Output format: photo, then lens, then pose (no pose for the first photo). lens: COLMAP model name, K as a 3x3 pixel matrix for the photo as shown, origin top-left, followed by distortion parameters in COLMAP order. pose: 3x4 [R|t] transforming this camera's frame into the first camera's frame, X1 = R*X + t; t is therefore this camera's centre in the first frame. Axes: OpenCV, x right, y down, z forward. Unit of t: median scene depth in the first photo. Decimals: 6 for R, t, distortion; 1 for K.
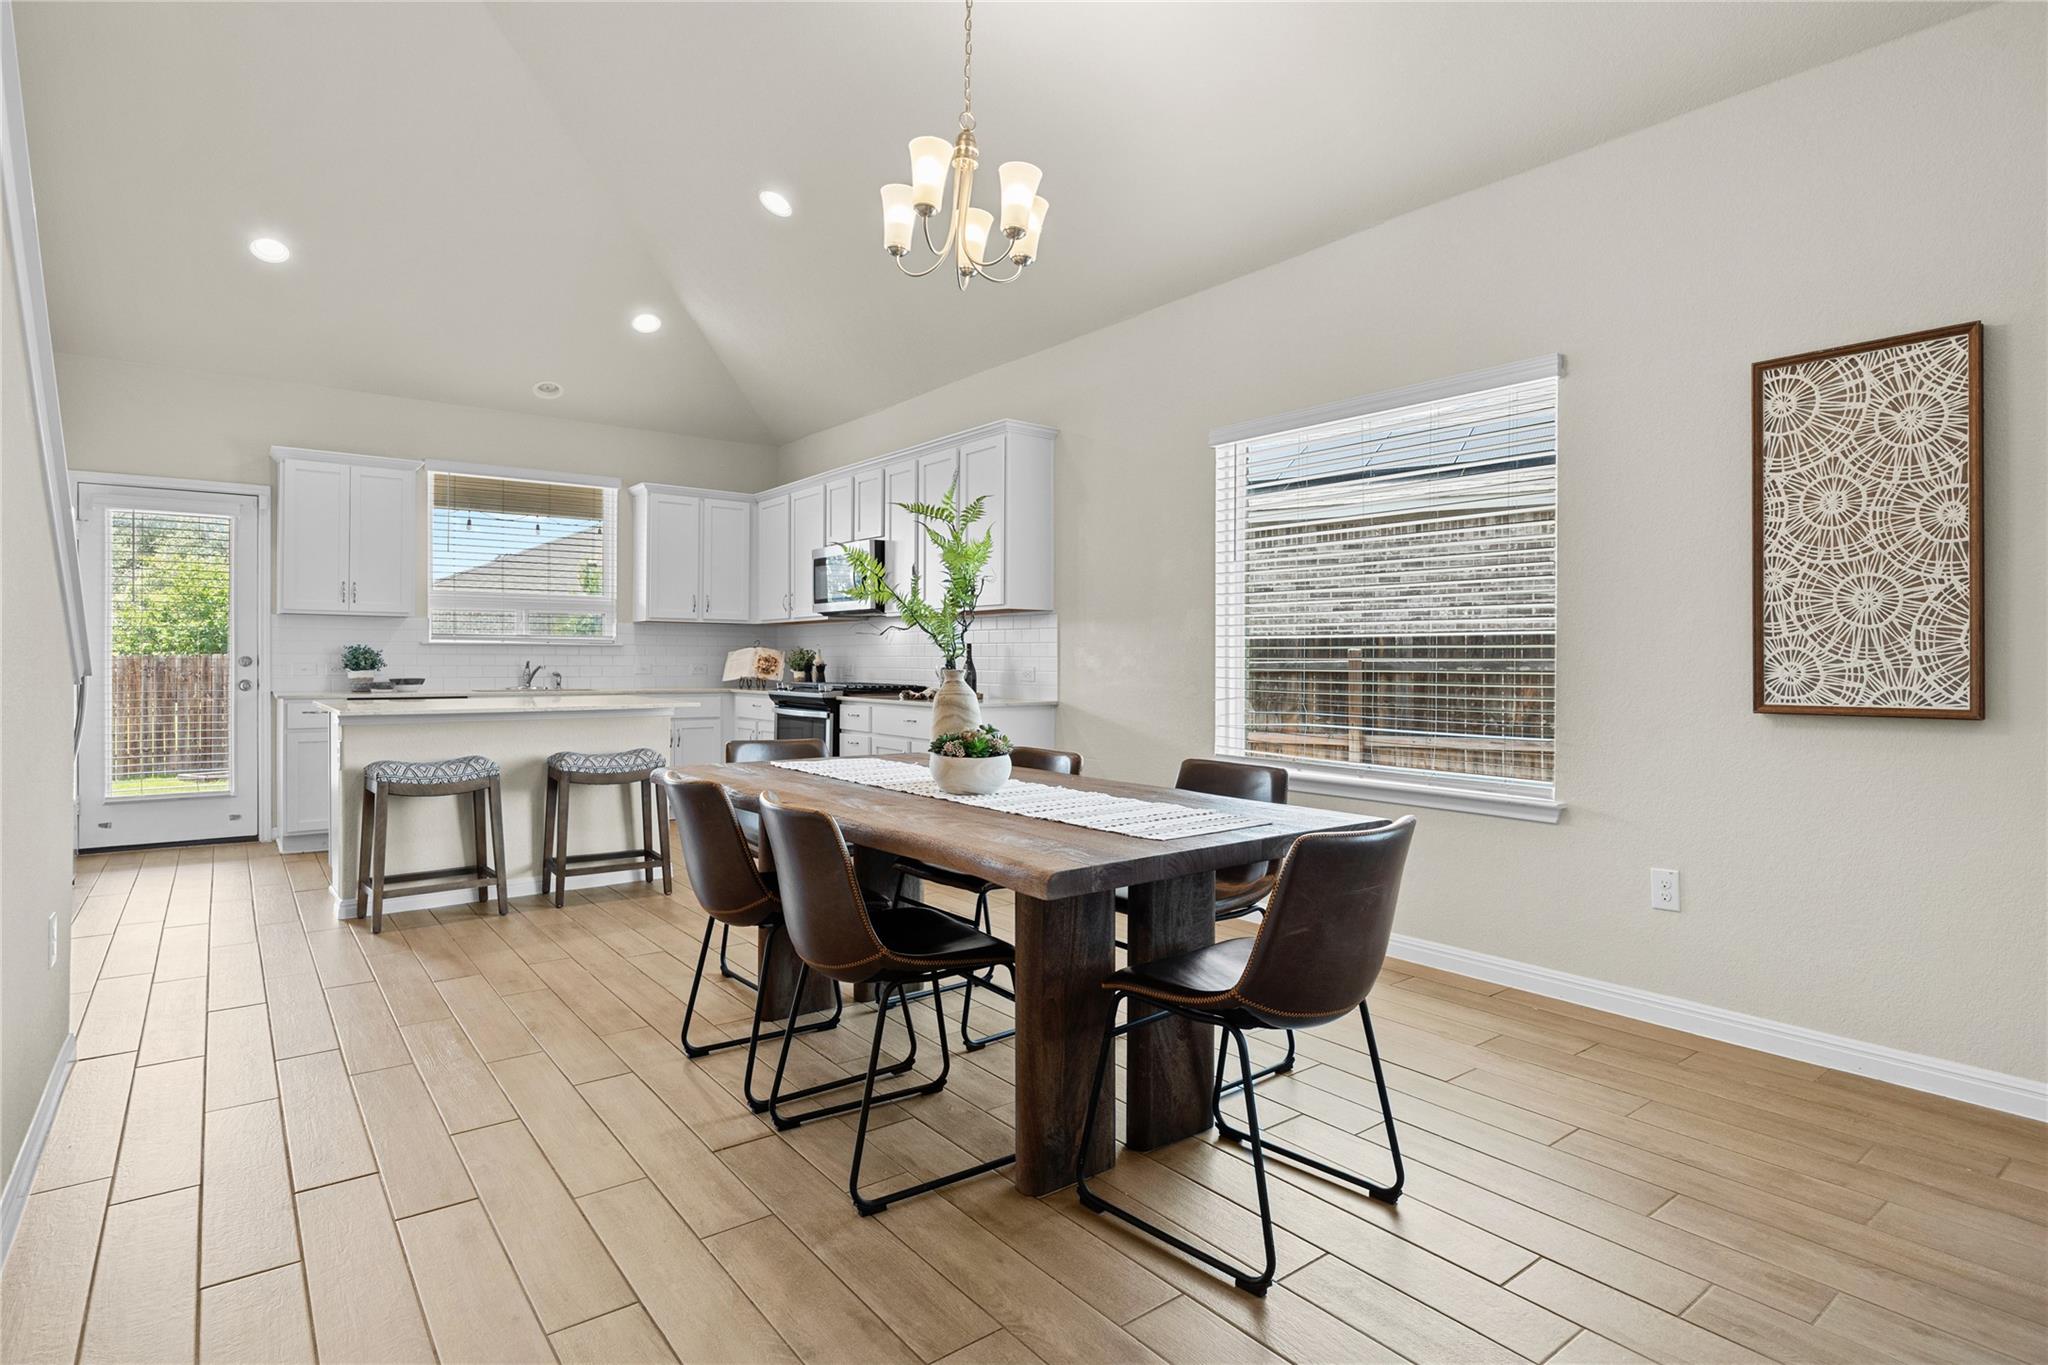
lens RADIAL K [[1051.9, 0, 1019.9], [0, 1051.9, 668.2], [0, 0, 1]] dist [-0.017585, 0.000489]
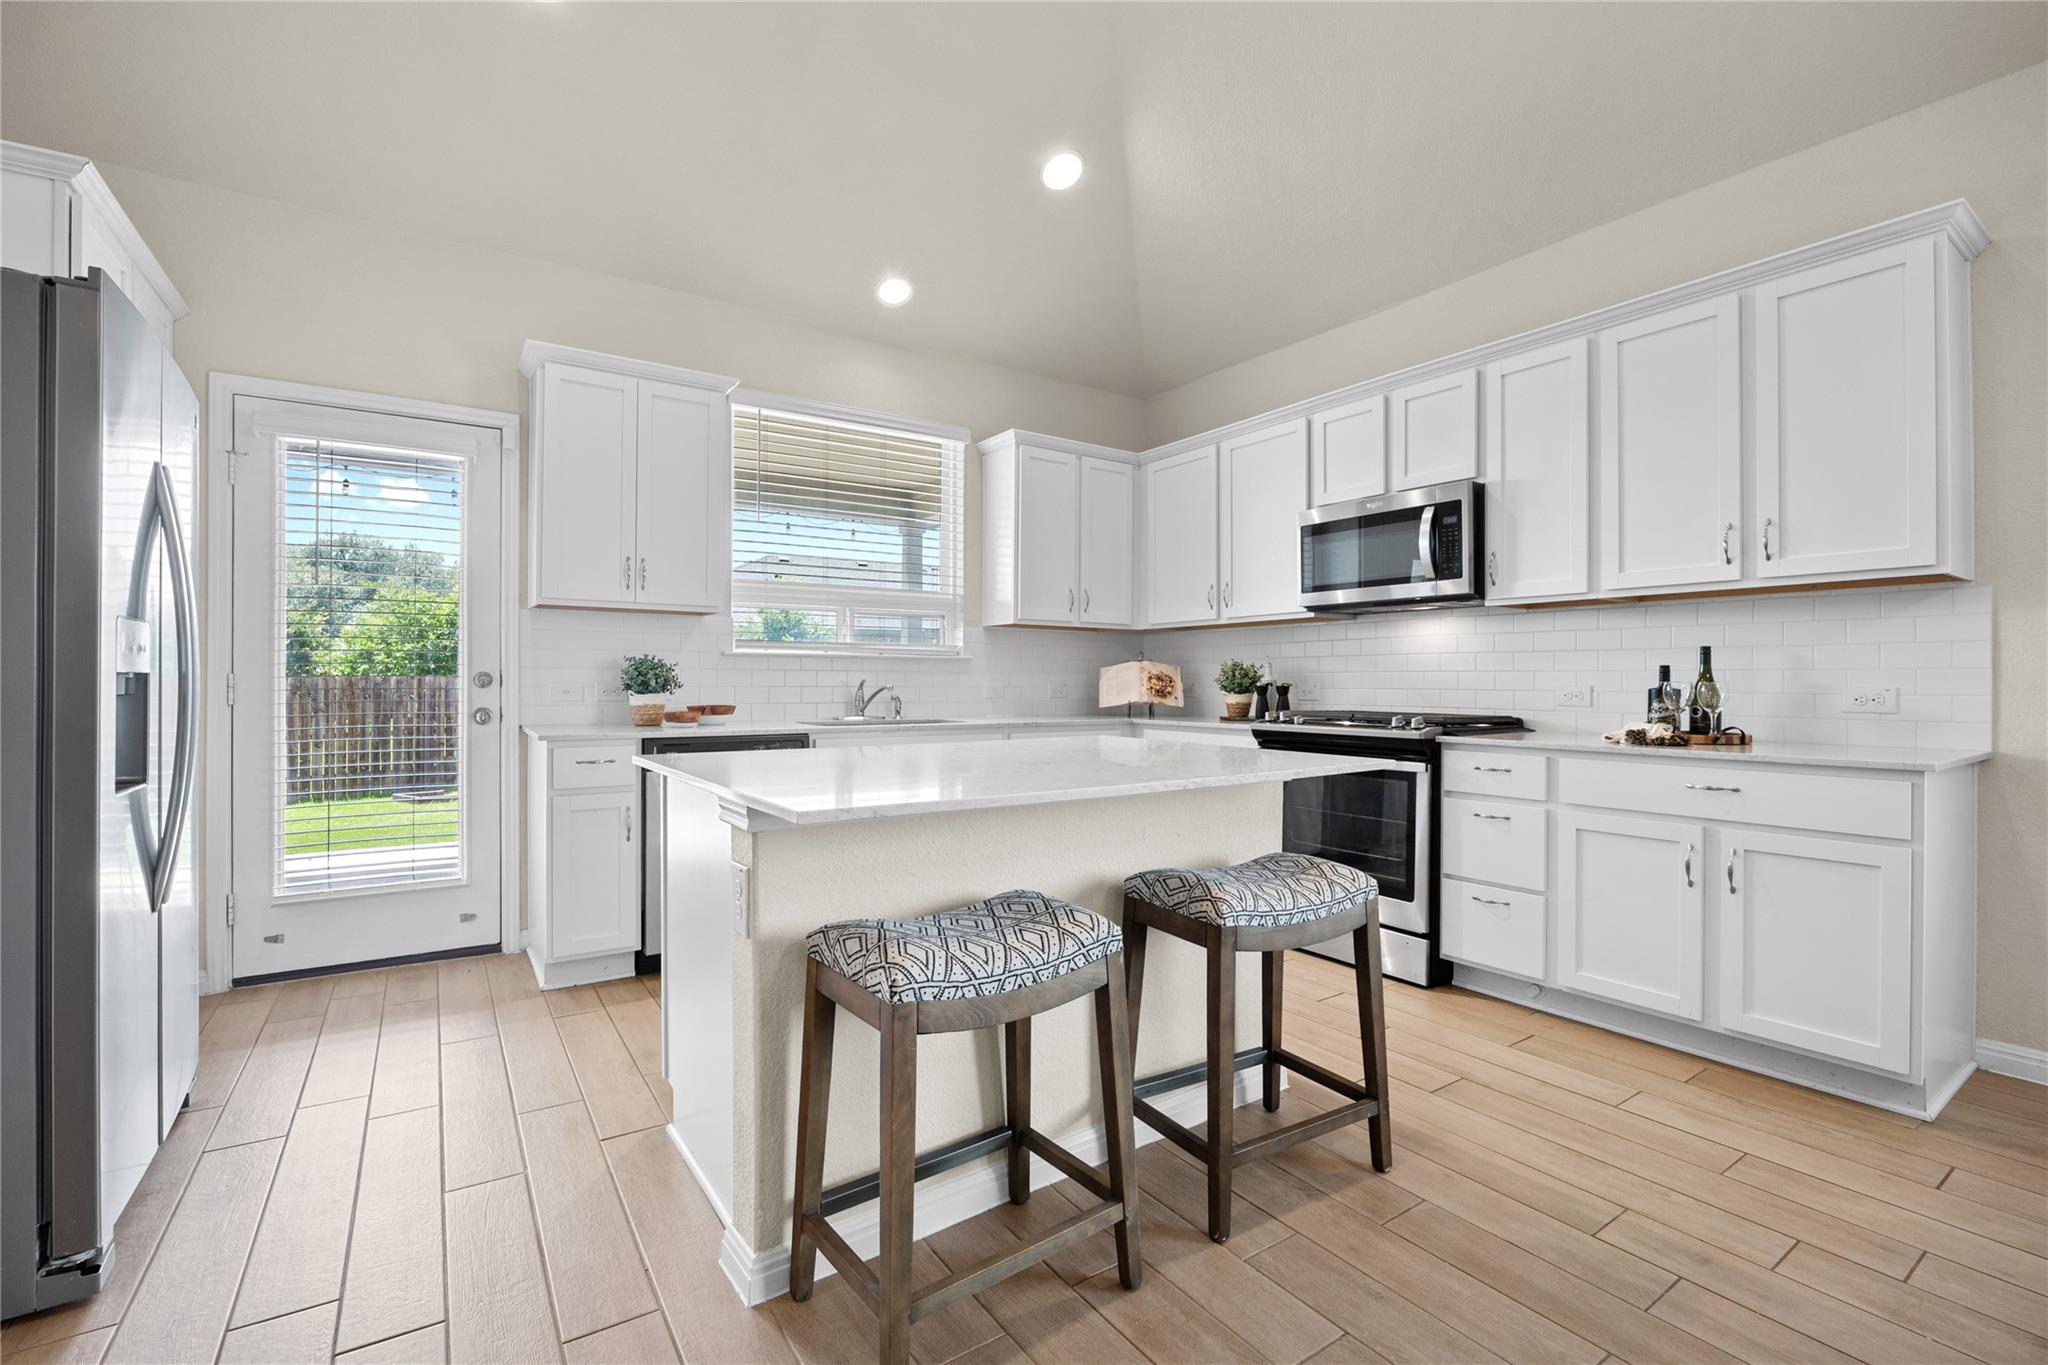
lens RADIAL K [[903.2, 0, 1030.0], [0, 903.2, 686.0], [0, 0, 1]] dist [-0.024242, -0.000125]
pose [[0.998016, -0.000817, -0.062962, -0.343742], [0.000590, 0.999993, -0.003634, -0.000361], [0.062964, 0.003590, 0.998009, 0.433749]]
